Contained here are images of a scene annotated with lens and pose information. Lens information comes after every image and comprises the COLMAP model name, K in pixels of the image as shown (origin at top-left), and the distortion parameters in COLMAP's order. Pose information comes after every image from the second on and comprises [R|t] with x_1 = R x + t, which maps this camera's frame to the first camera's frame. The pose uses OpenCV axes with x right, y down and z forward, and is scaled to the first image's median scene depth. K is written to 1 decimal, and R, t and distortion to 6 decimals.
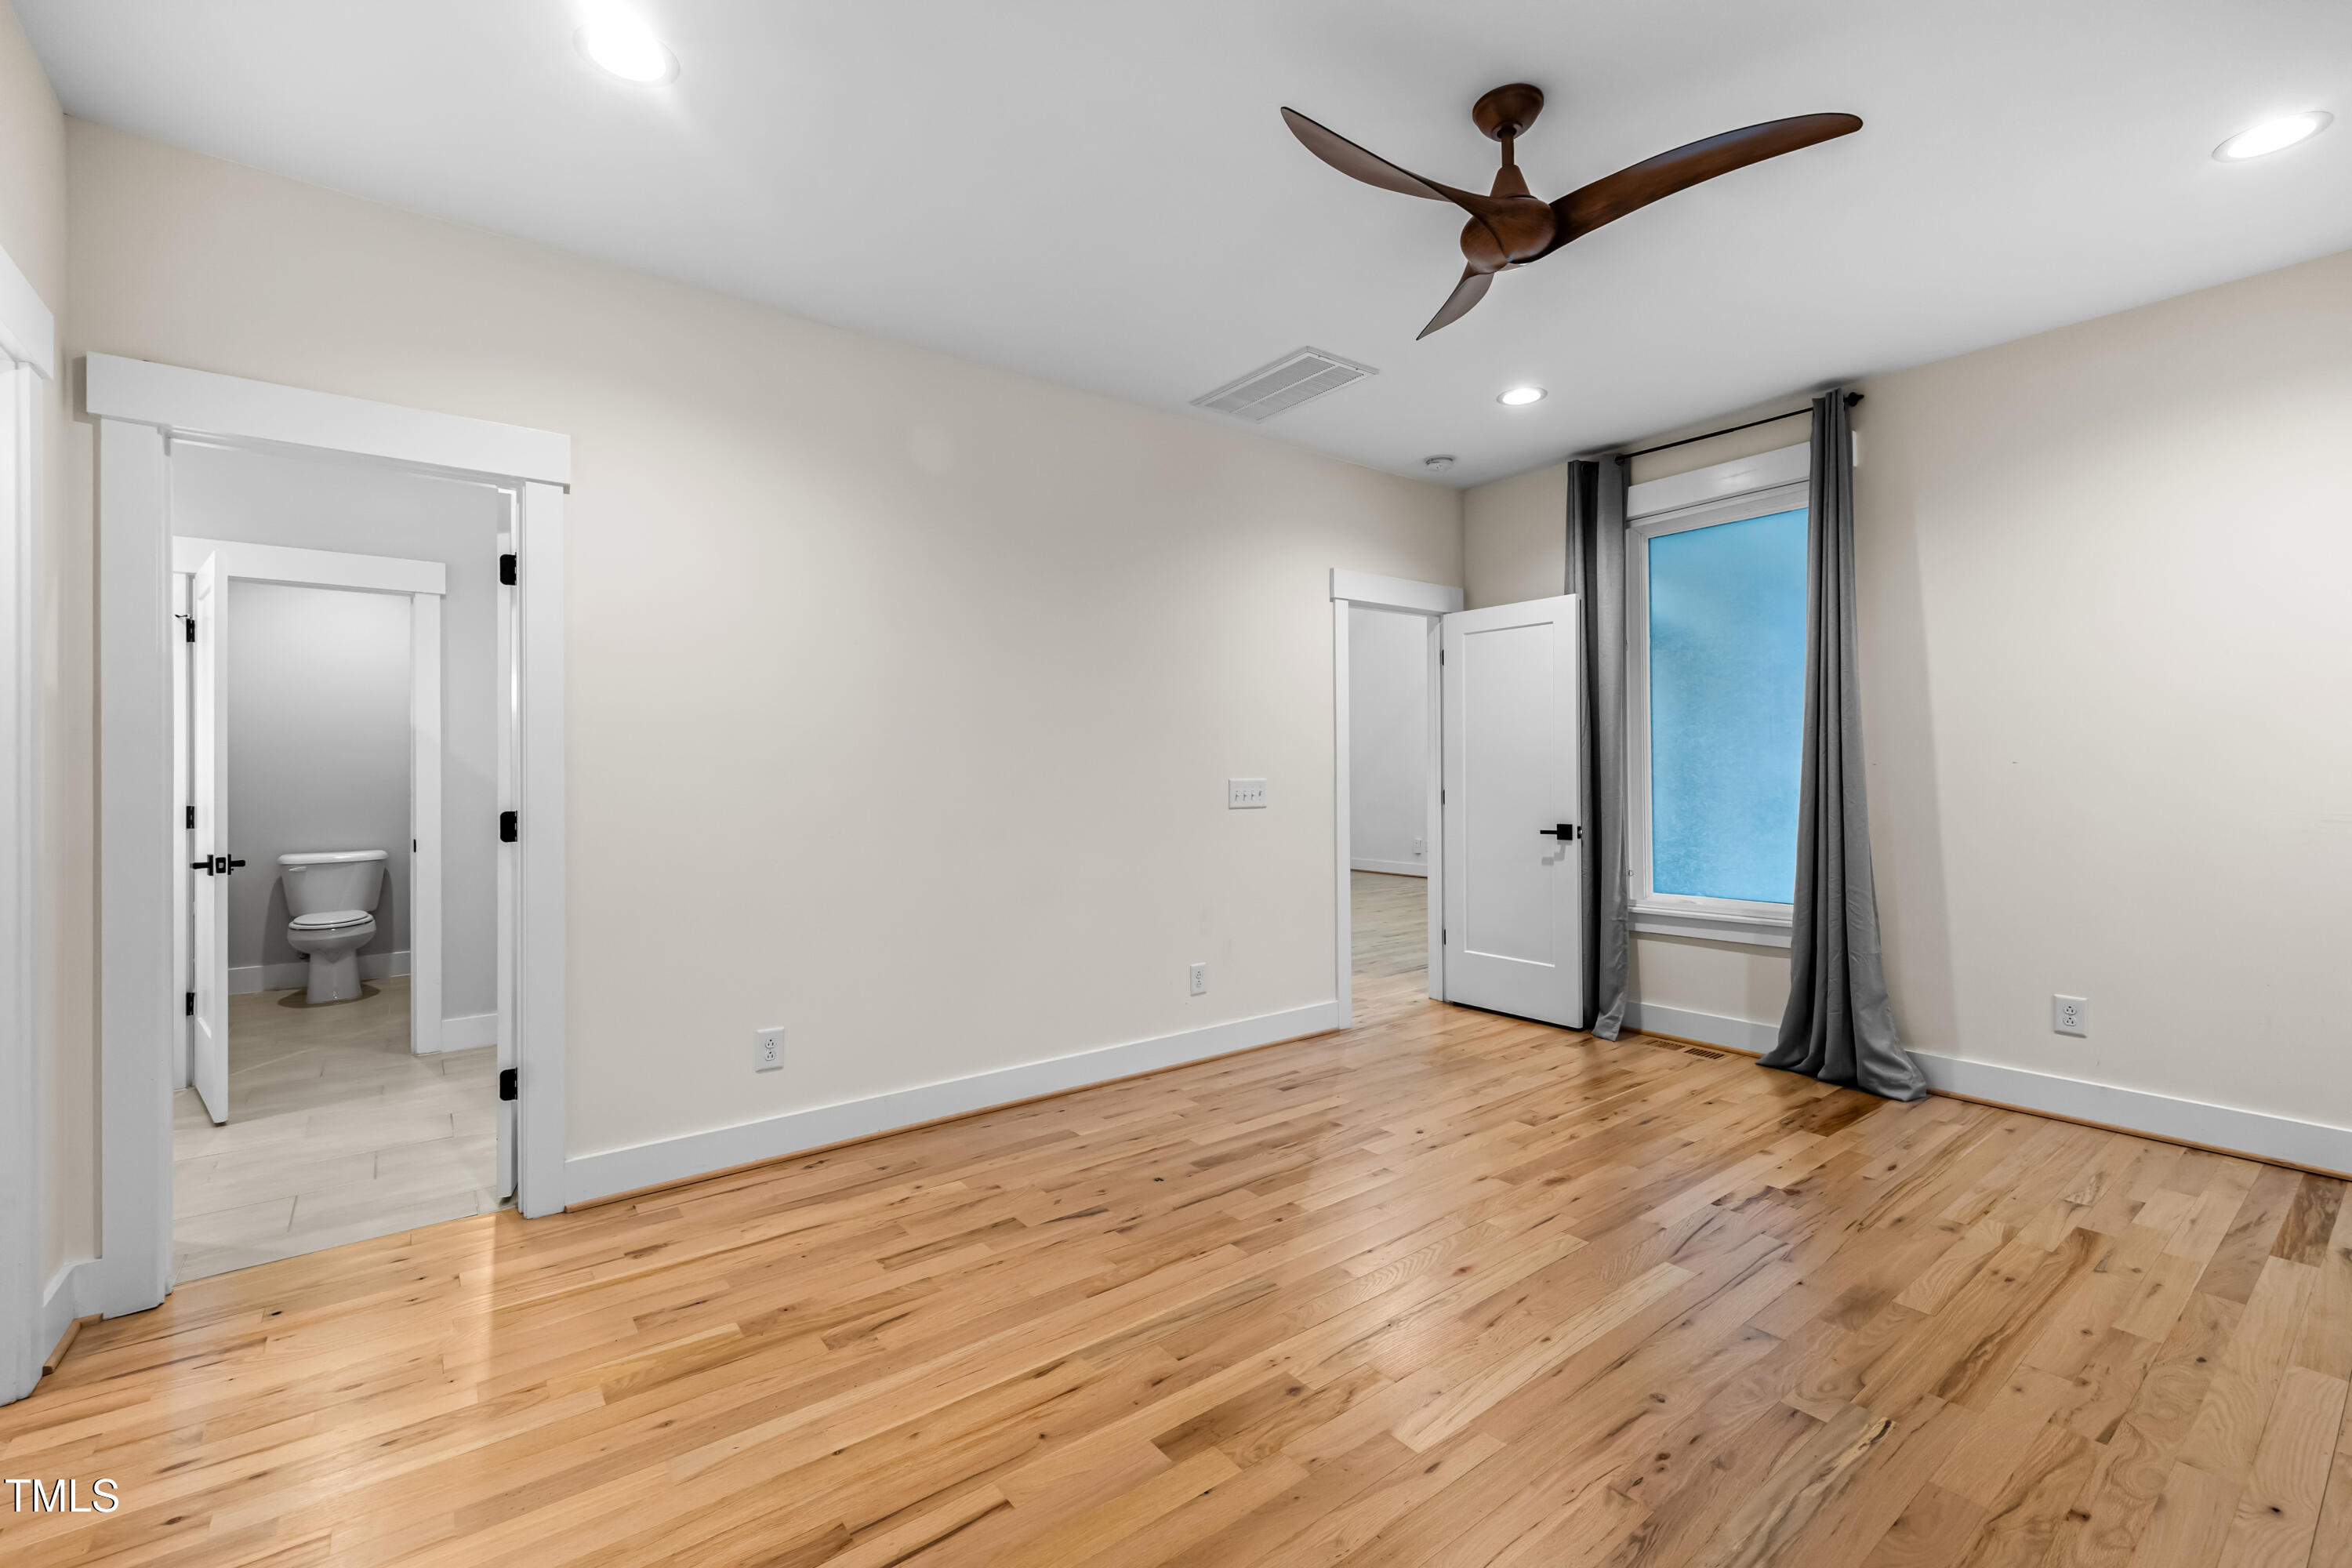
lens RADIAL K [[1001.1, 0, 1174.9], [0, 1001.1, 777.5], [0, 0, 1]] dist [0.000130, -0.000316]
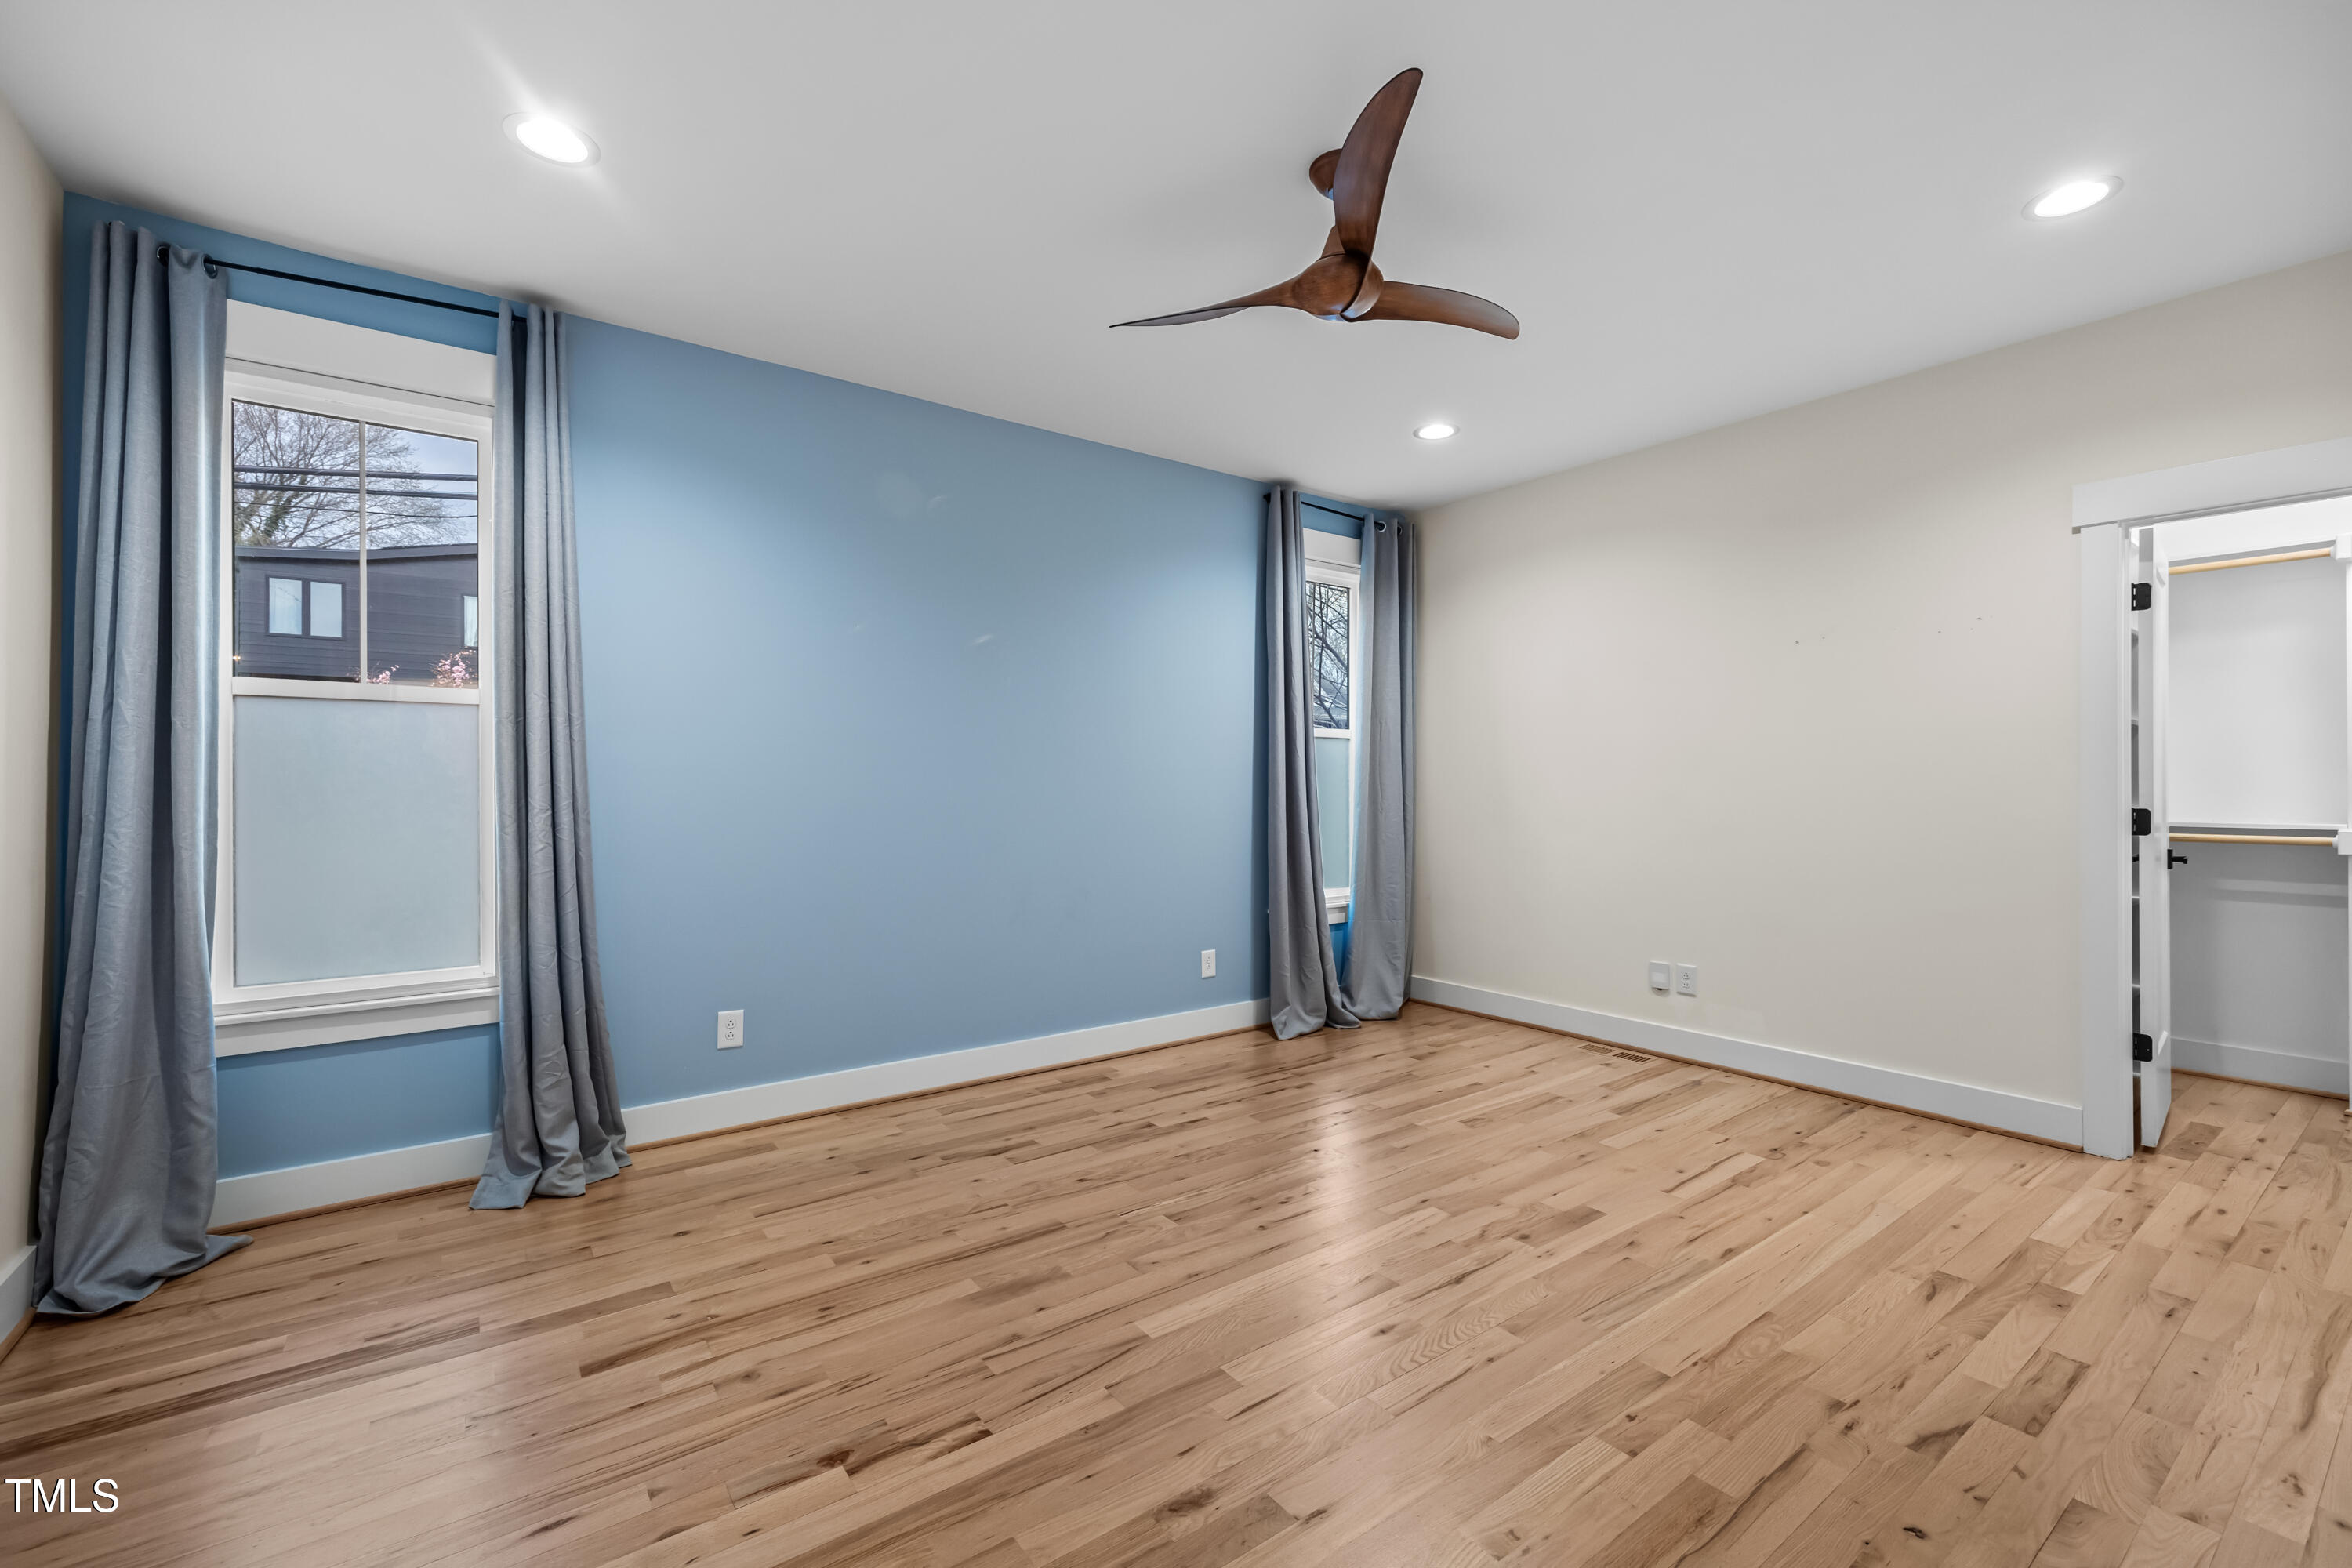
lens RADIAL K [[1001.1, 0, 1174.9], [0, 1001.1, 777.5], [0, 0, 1]] dist [0.000130, -0.000316]
pose [[-0.999783, 0.014028, 0.015382, 0.468642], [0.013950, 0.999889, -0.005177, -0.008797], [-0.015452, -0.004961, -0.999868, 1.970541]]
